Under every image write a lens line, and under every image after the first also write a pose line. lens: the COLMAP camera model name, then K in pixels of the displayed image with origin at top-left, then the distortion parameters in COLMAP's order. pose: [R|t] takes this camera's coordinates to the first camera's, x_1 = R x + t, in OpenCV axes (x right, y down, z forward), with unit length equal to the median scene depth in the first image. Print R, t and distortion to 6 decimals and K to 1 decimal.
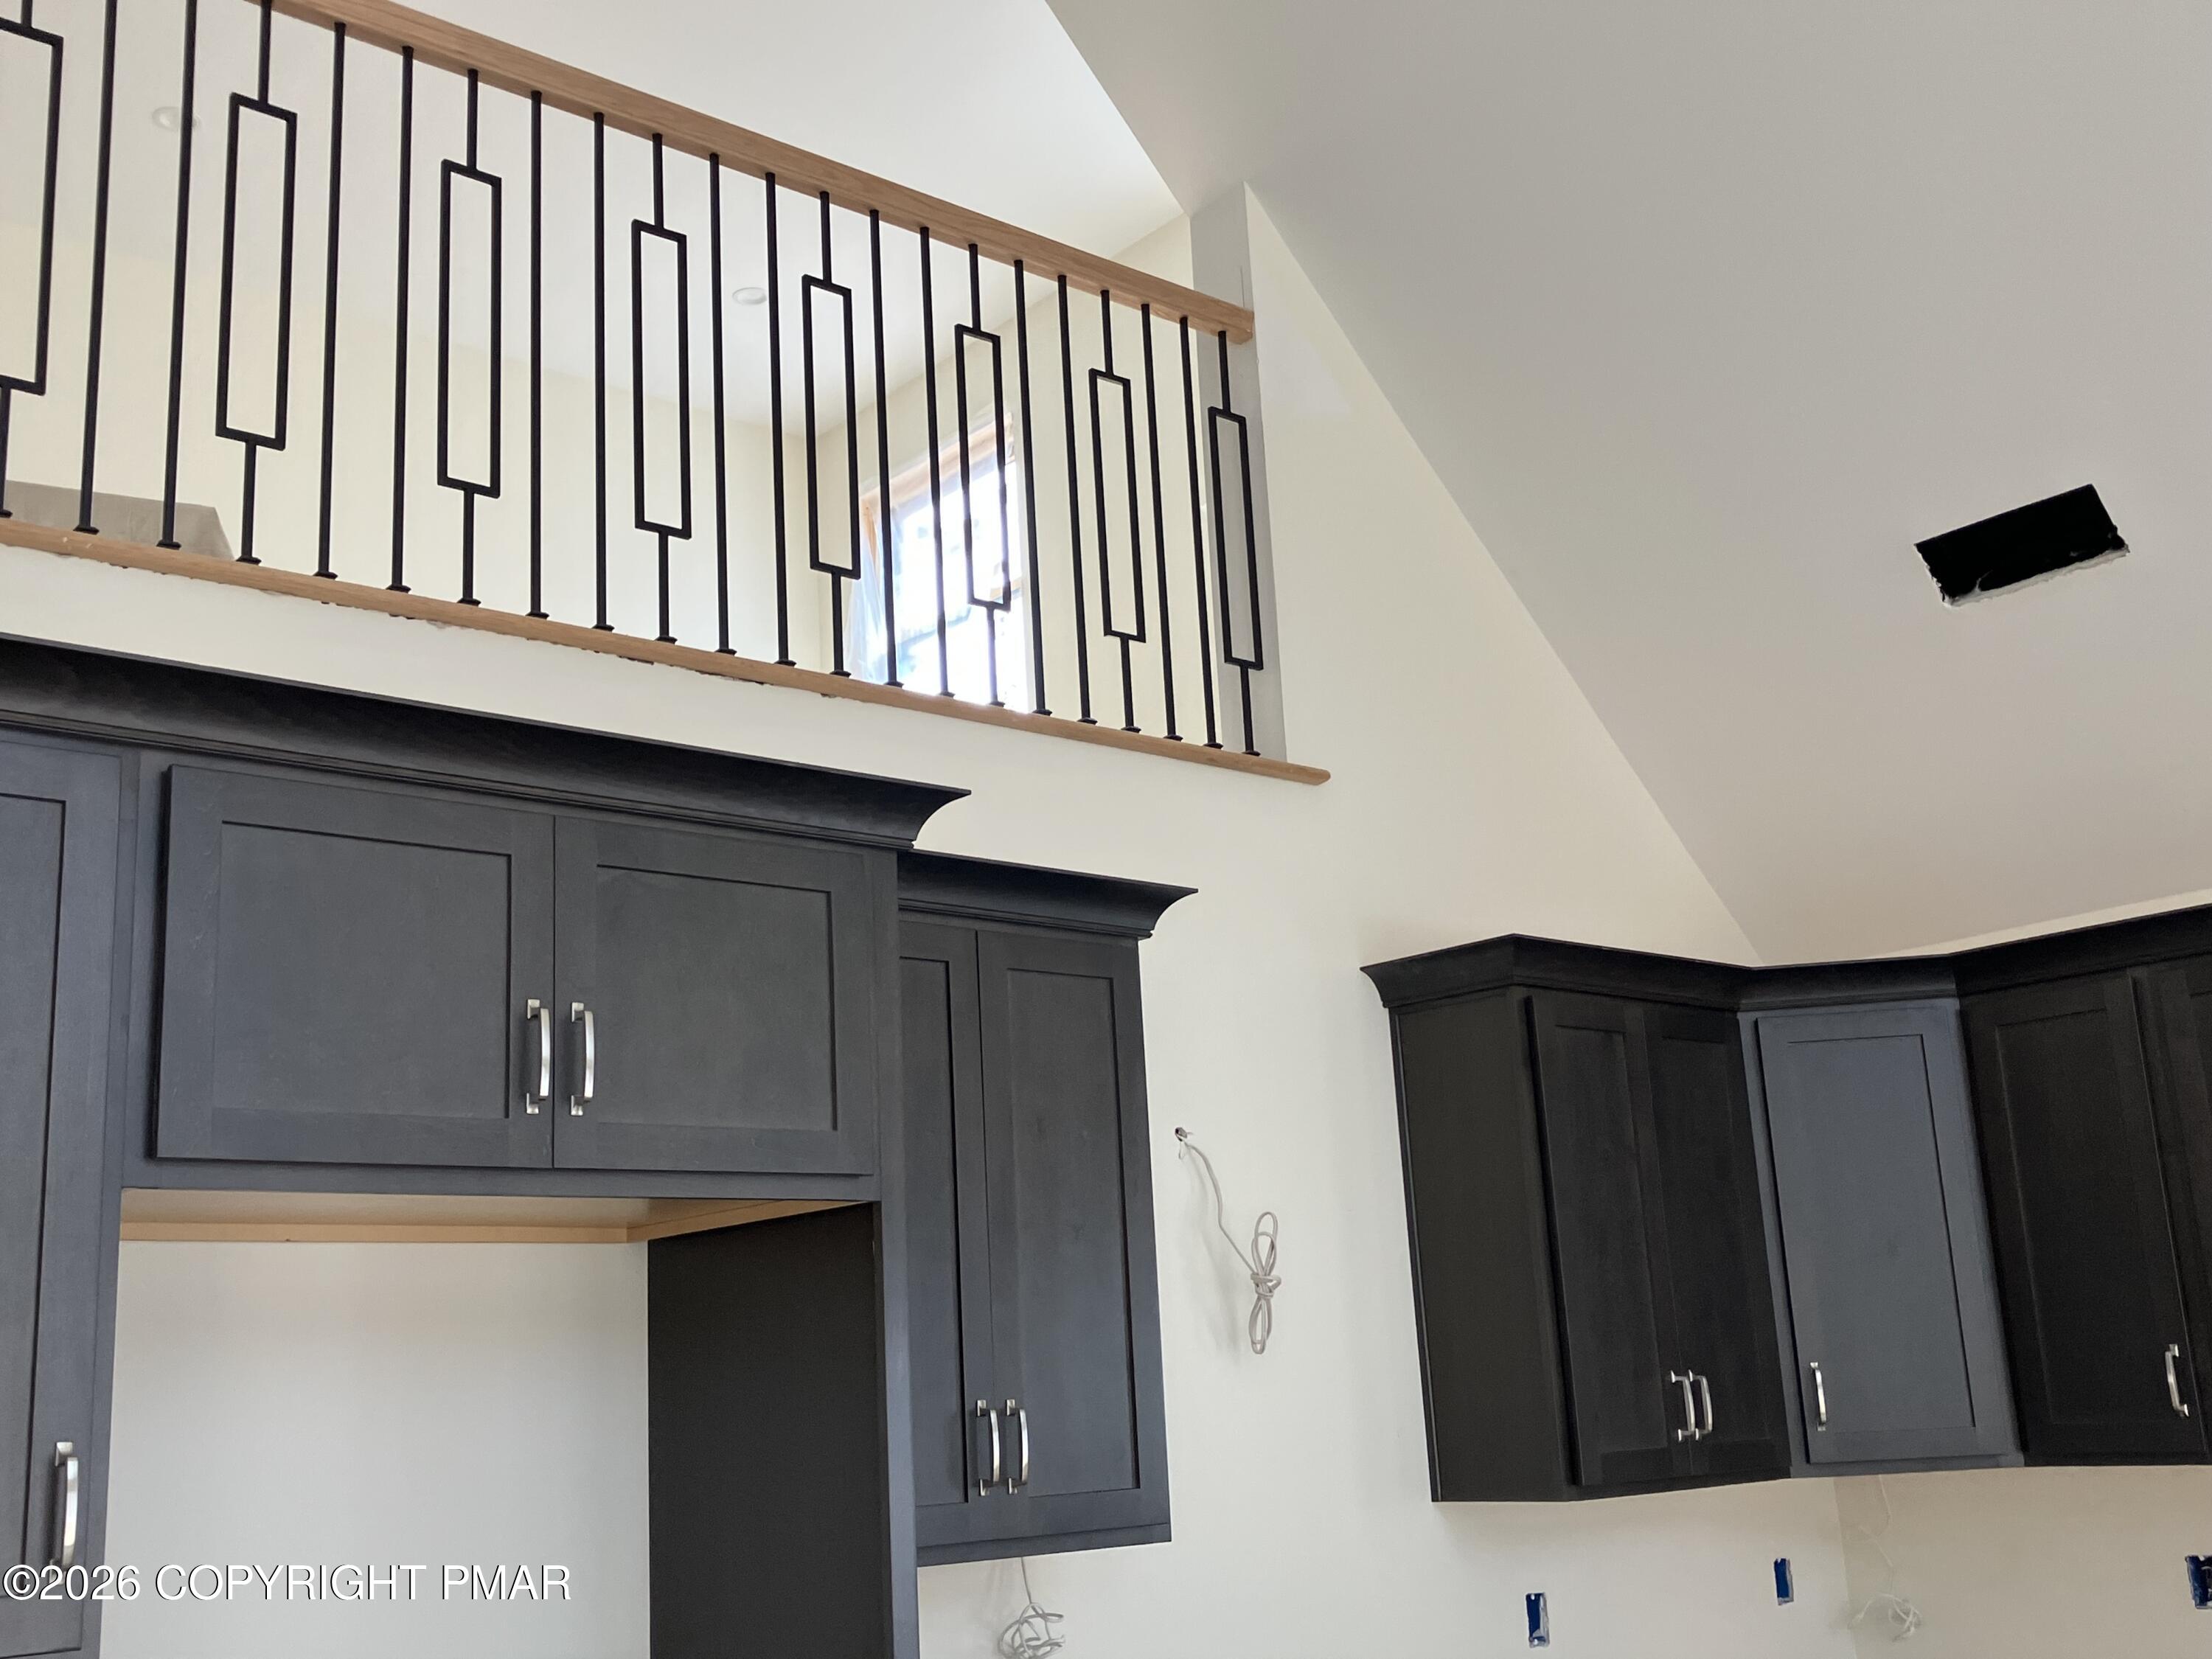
lens RADIAL K [[2353.9, 0, 1053.5], [0, 2353.9, 841.2], [0, 0, 1]] dist [0.027346, 0.000000]
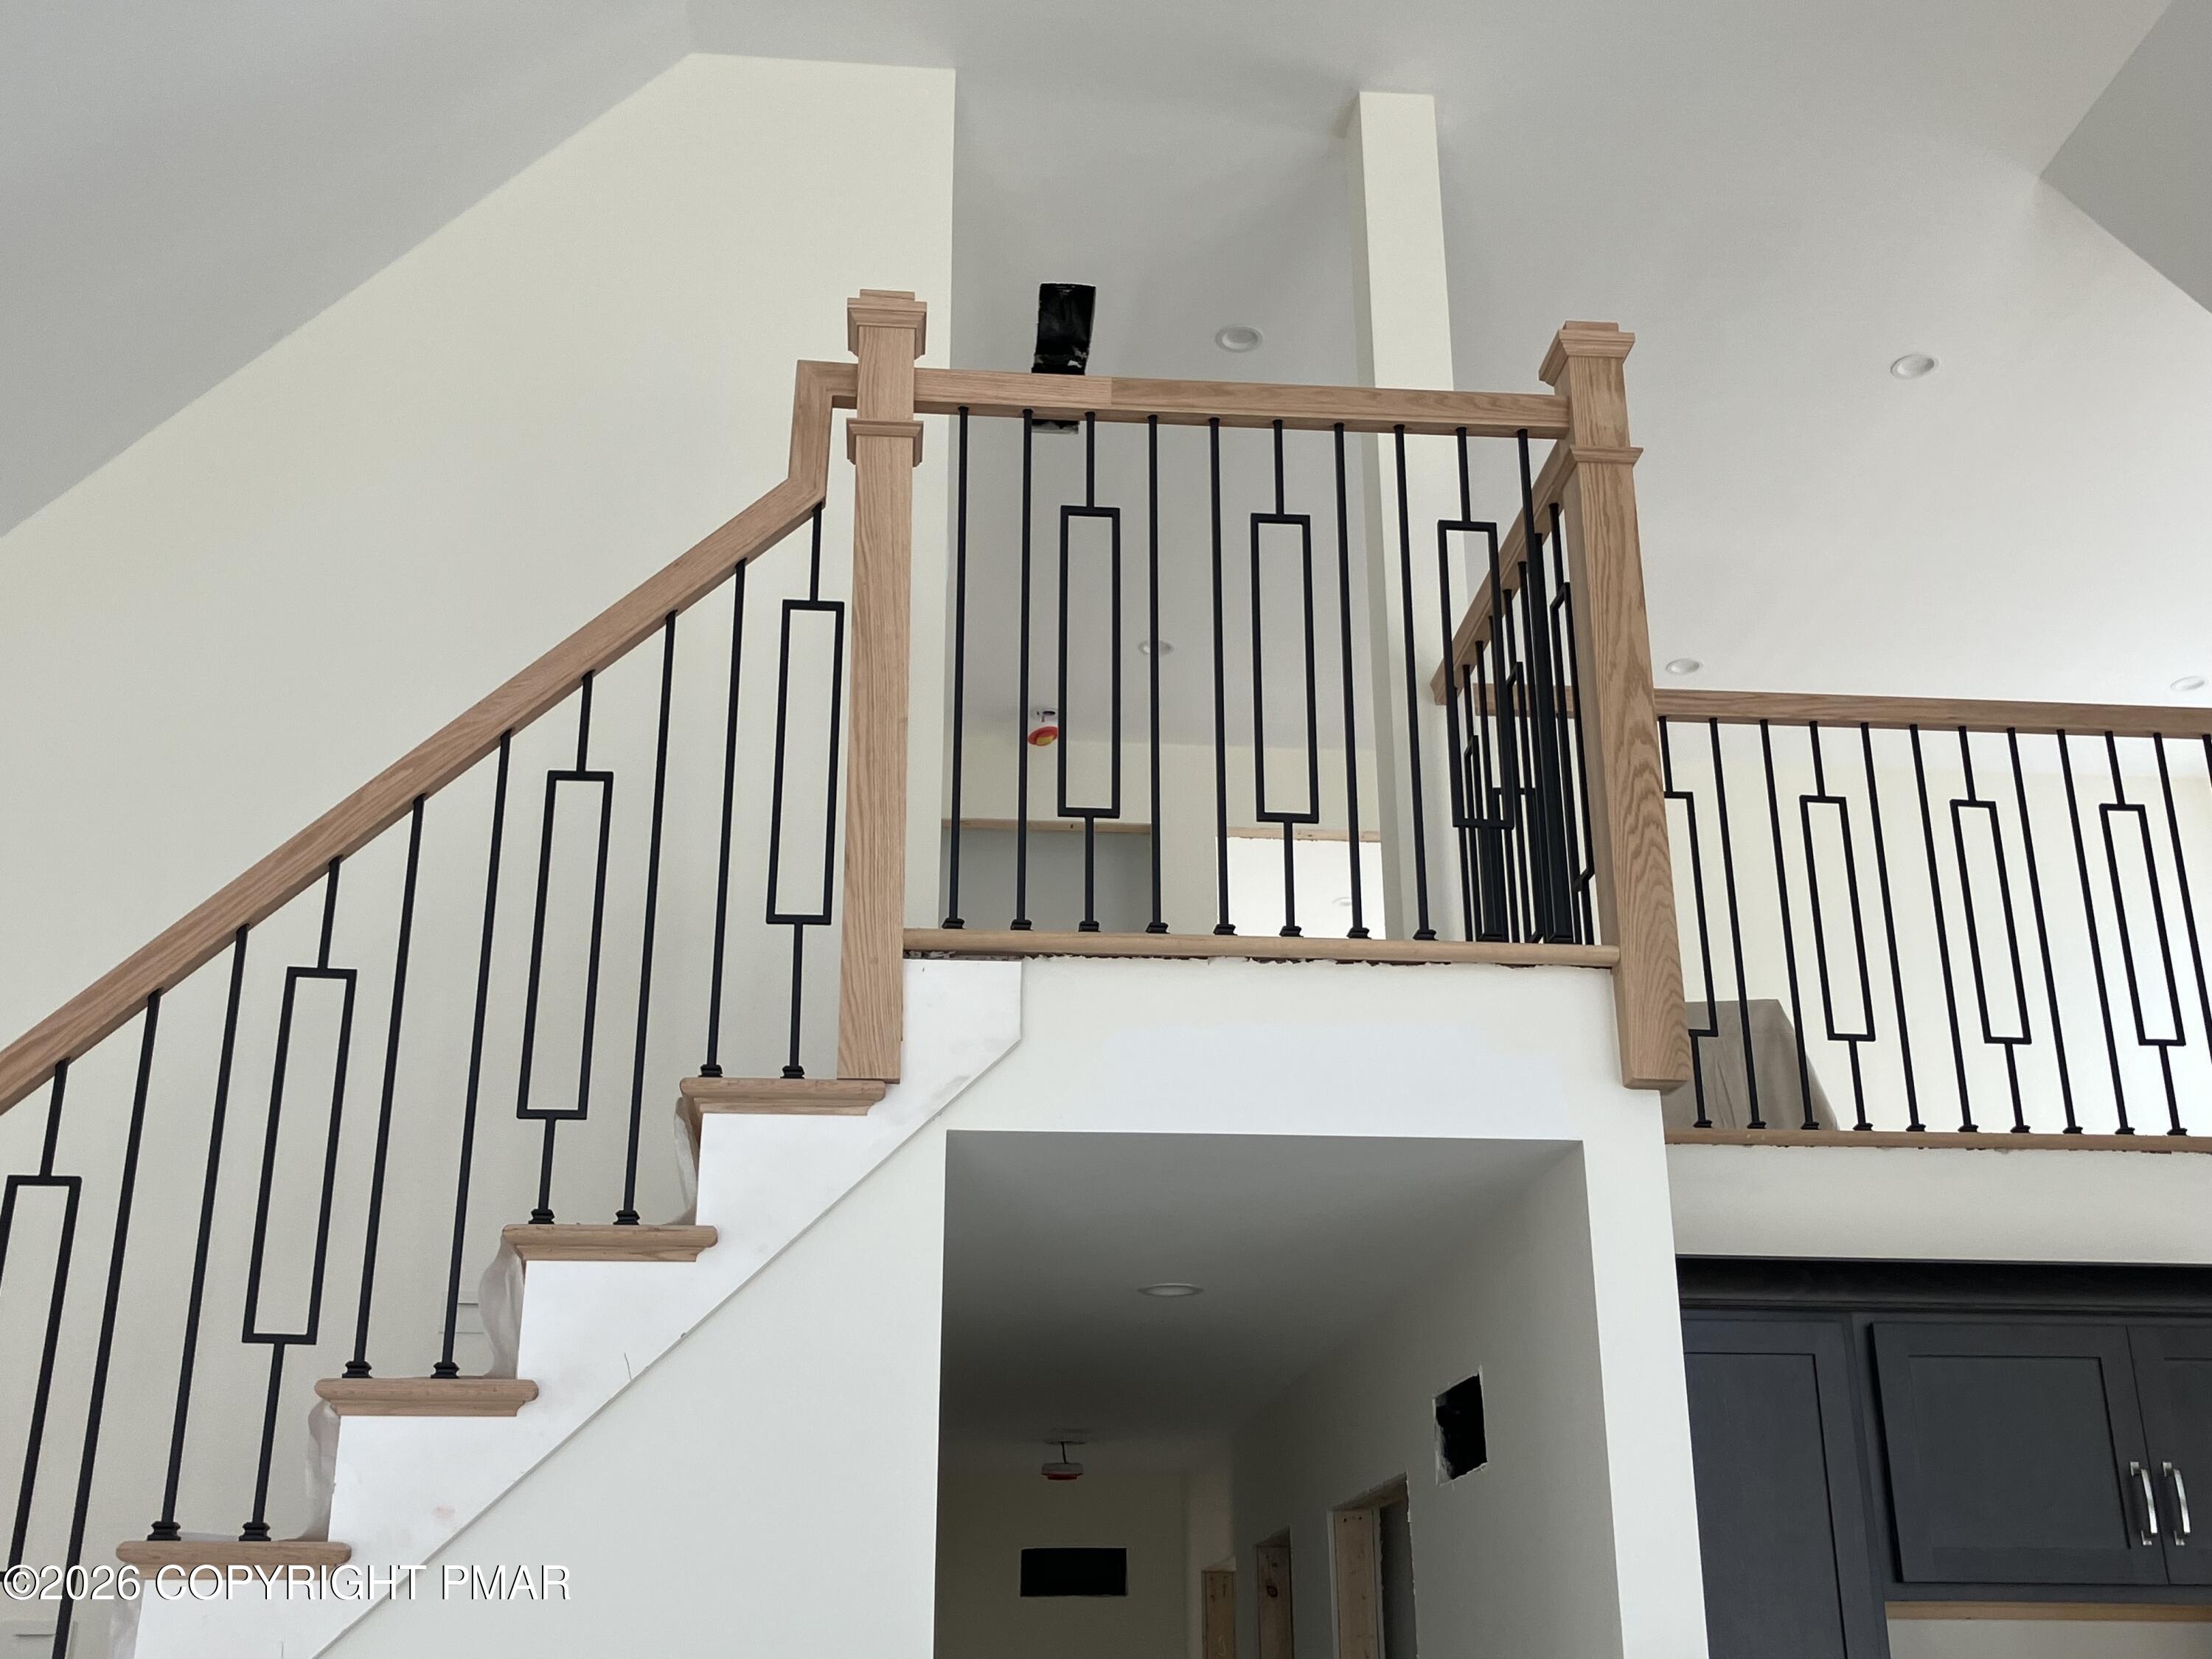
lens RADIAL K [[2353.9, 0, 1106.3], [0, 2353.9, 831.6], [0, 0, 1]] dist [0.027346, 0.000000]
pose [[0.832183, -0.152619, -0.533083, 0.053518], [0.093343, 0.986214, -0.136632, -0.106254], [0.546587, 0.063943, 0.834957, -0.353103]]
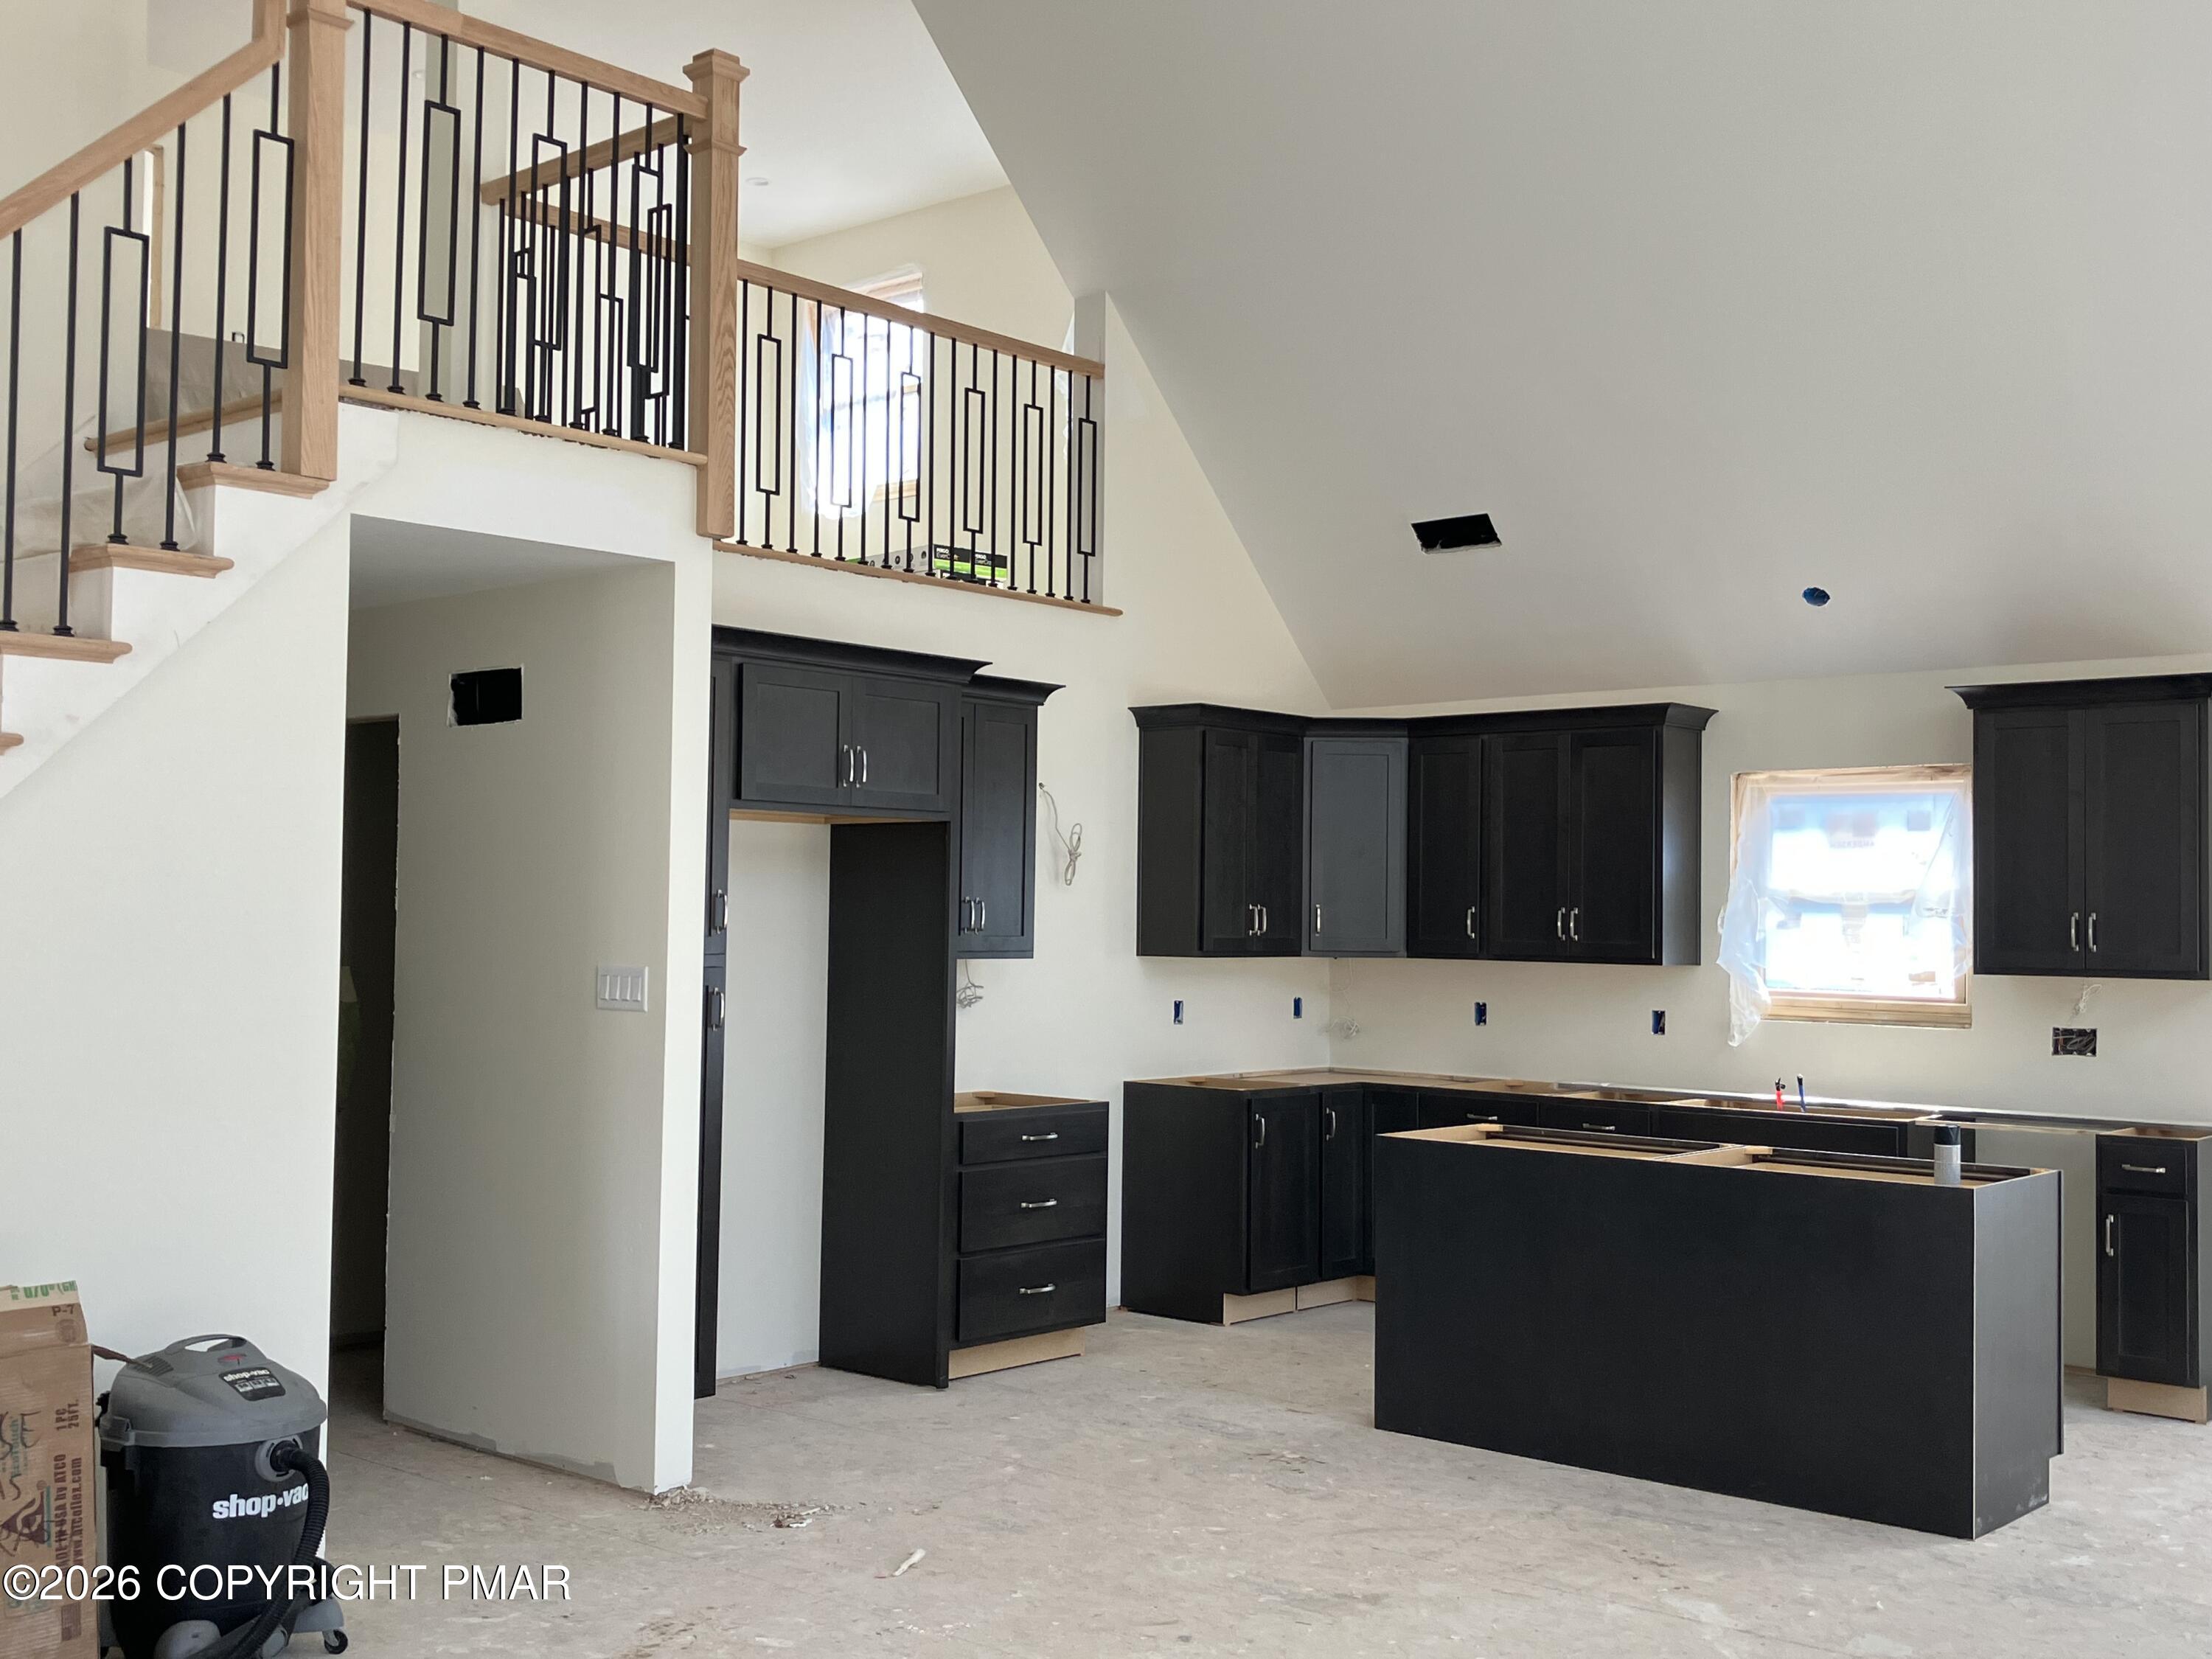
lens RADIAL K [[2354.6, 0, 1132.7], [0, 2354.6, 806.6], [0, 0, 1]] dist [0.226108, 0.000000]
pose [[0.984051, 0.070257, 0.163427, -0.206821], [-0.099047, 0.979520, 0.175302, -0.234104], [-0.147764, -0.188693, 0.970856, -1.076882]]
